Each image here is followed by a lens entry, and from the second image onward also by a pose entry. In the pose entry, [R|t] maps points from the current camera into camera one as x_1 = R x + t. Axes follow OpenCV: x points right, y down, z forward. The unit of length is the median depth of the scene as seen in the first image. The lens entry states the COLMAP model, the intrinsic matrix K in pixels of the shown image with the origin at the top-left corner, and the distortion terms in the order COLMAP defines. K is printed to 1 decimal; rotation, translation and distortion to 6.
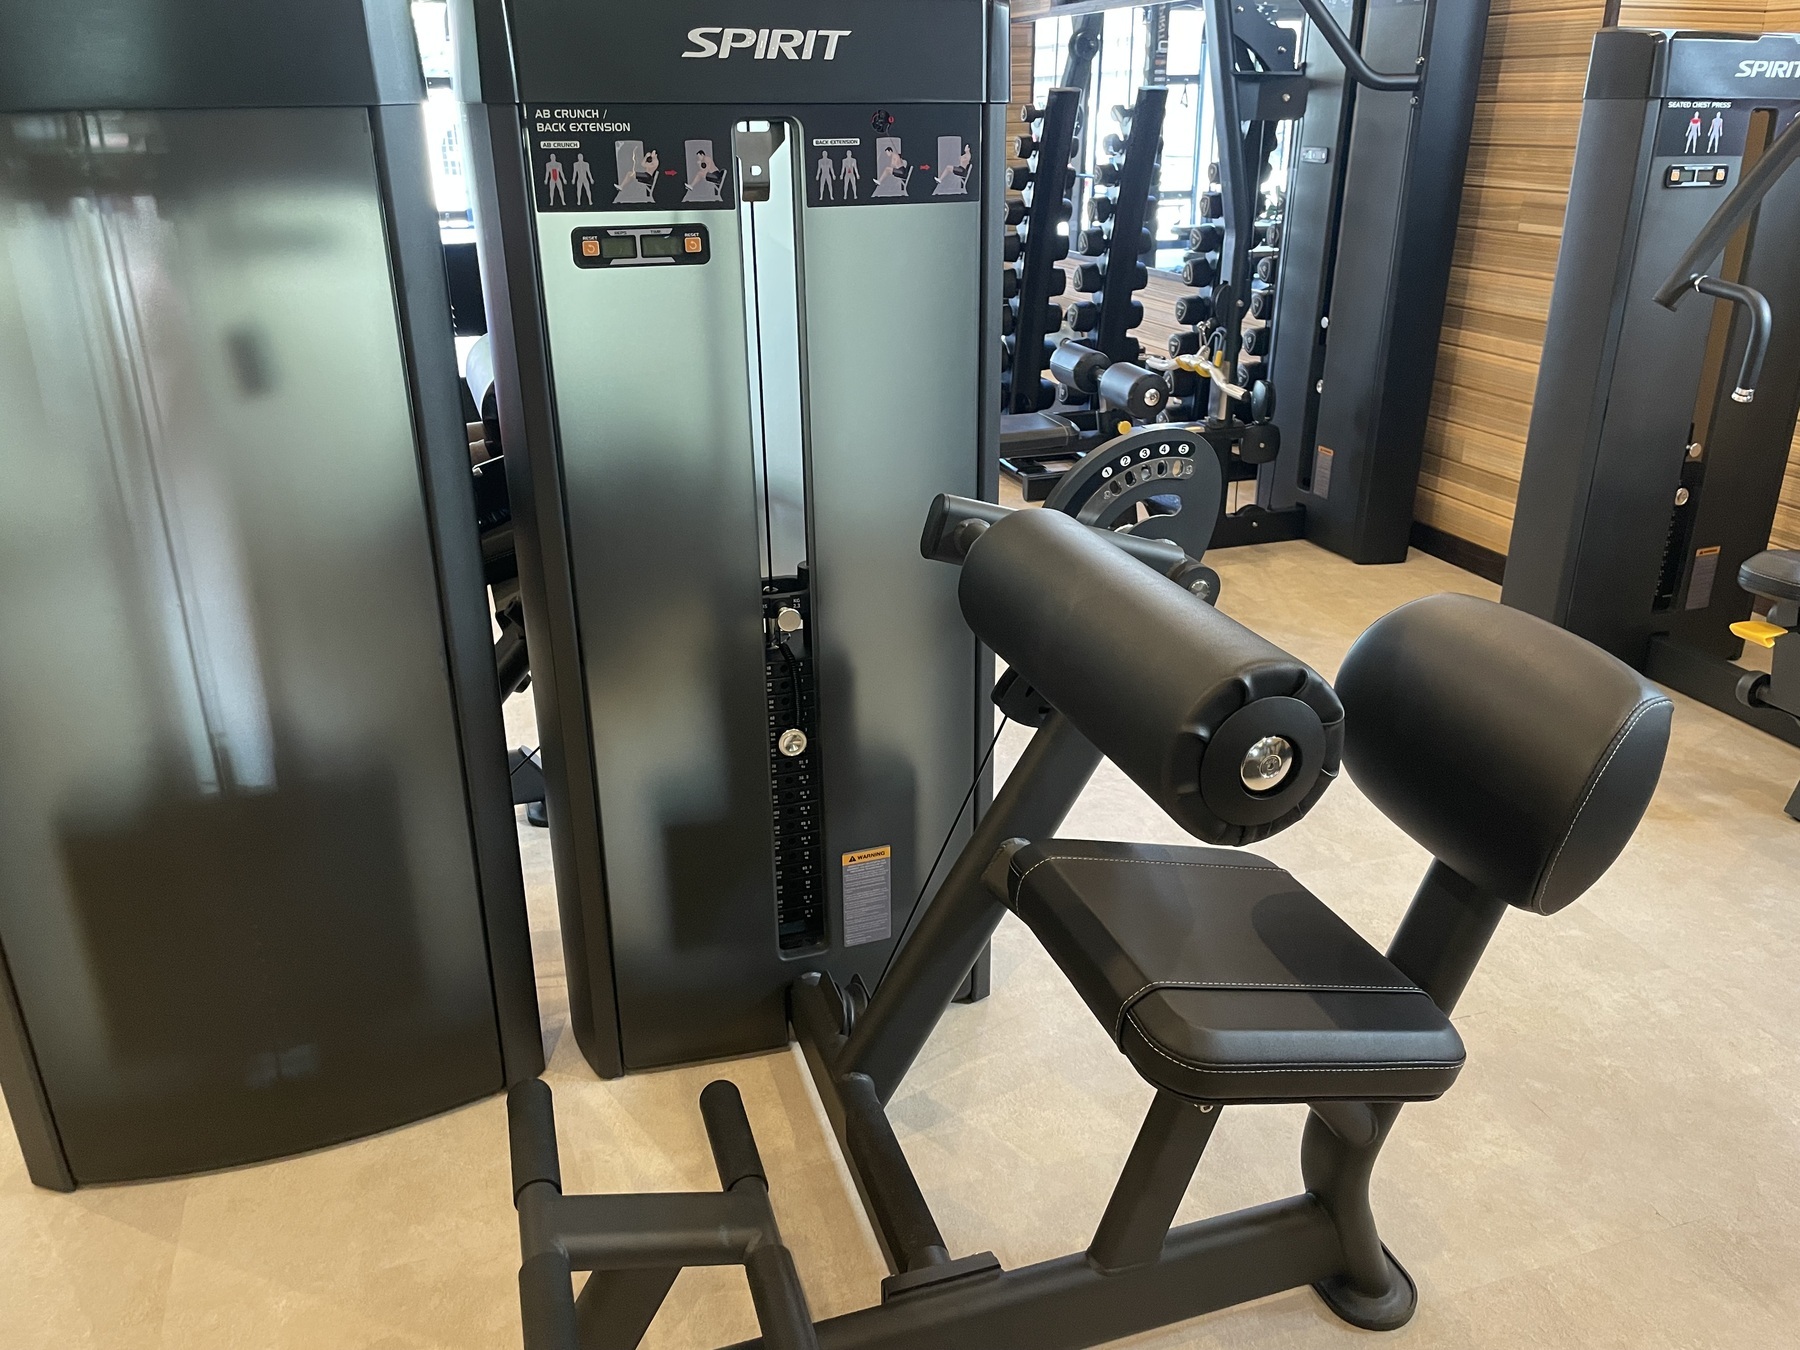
lens RADIAL K [[1386.4, 0, 904.9], [0, 1386.4, 669.3], [0, 0, 1]] dist [0.099314, -0.136691]
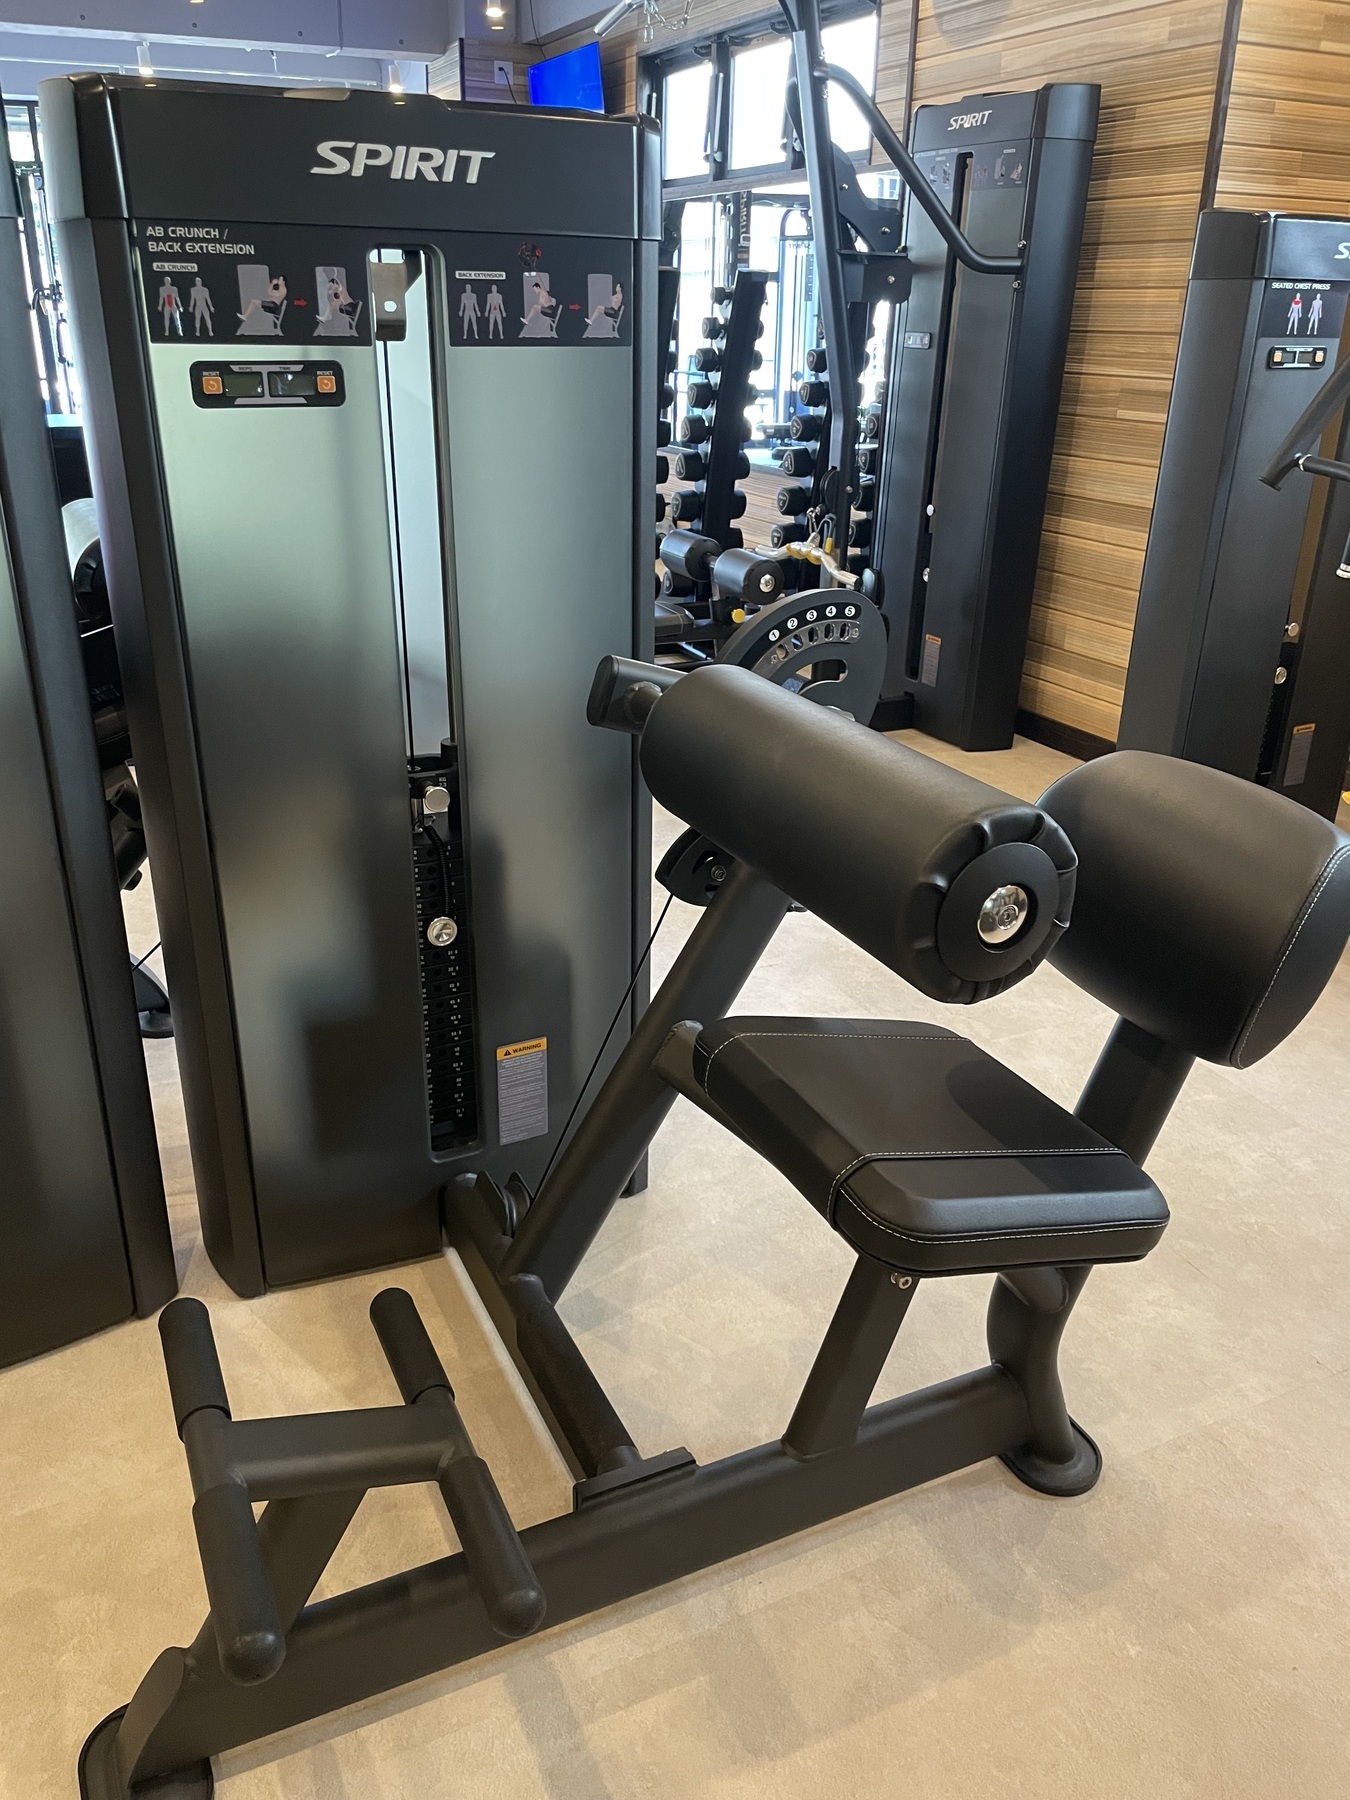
lens RADIAL K [[1388.2, 0, 658.6], [0, 1388.2, 913.4], [0, 0, 1]] dist [0.091790, -0.128099]
pose [[0.992438, -0.029606, 0.119123, -0.048169], [0.026562, 0.999281, 0.027062, 0.019435], [-0.119838, -0.023693, 0.992511, 0.048232]]
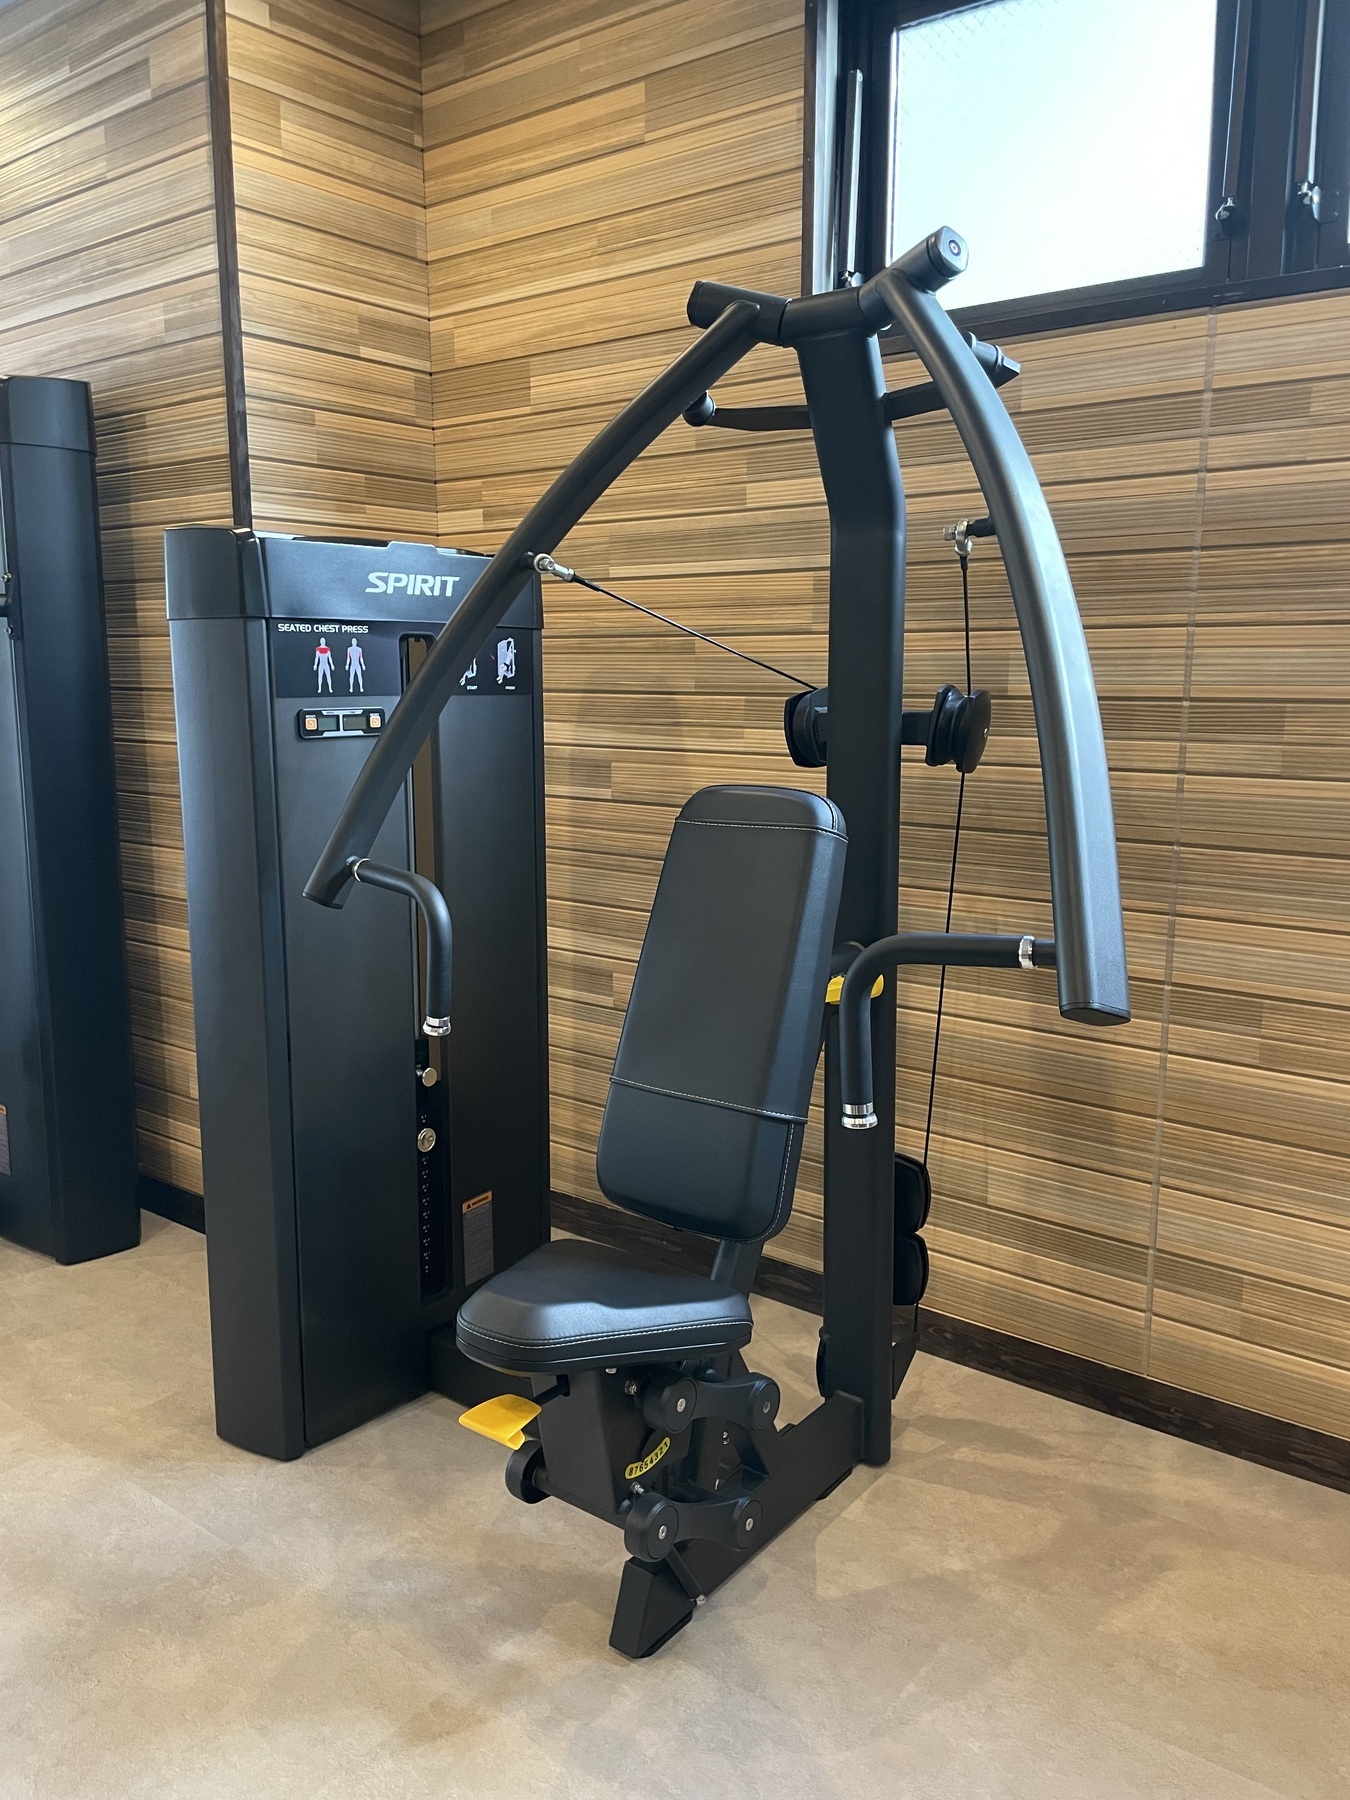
lens RADIAL K [[1386.4, 0, 677.7], [0, 1386.4, 897.2], [0, 0, 1]] dist [0.099314, -0.136691]
pose [[0.829043, -0.089264, 0.552015, 0.459036], [0.206545, 0.966249, -0.153952, -0.179192], [-0.519642, 0.241648, 0.819499, 0.526494]]
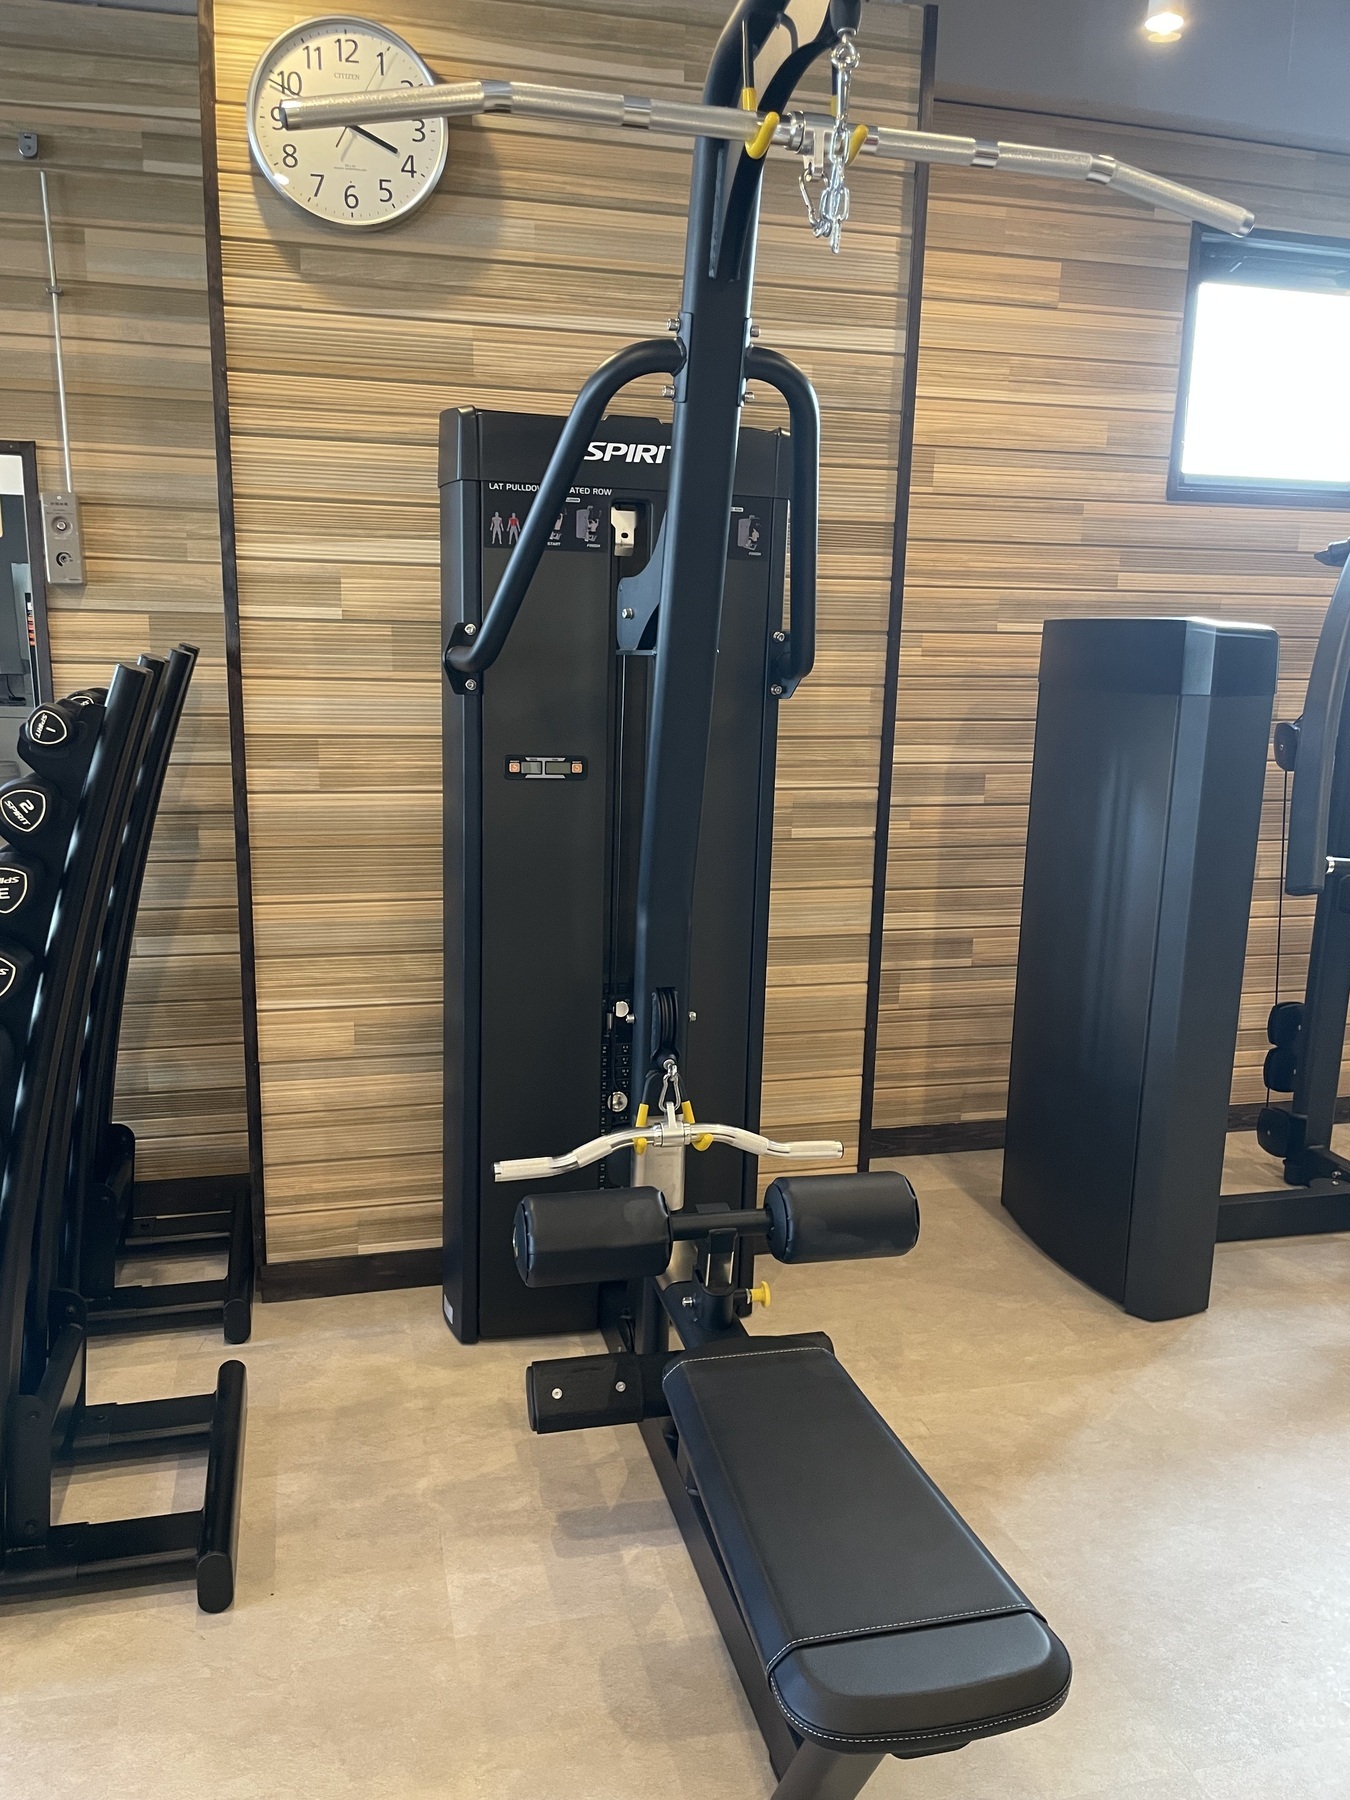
lens RADIAL K [[1350.7, 0, 672.0], [0, 1350.7, 919.2], [0, 0, 1]] dist [0.025869, -0.003523]
pose [[0.072213, -0.208374, 0.975380, -0.630586], [0.355480, 0.919088, 0.170030, -0.839185], [-0.931890, 0.334450, 0.140442, 1.934137]]
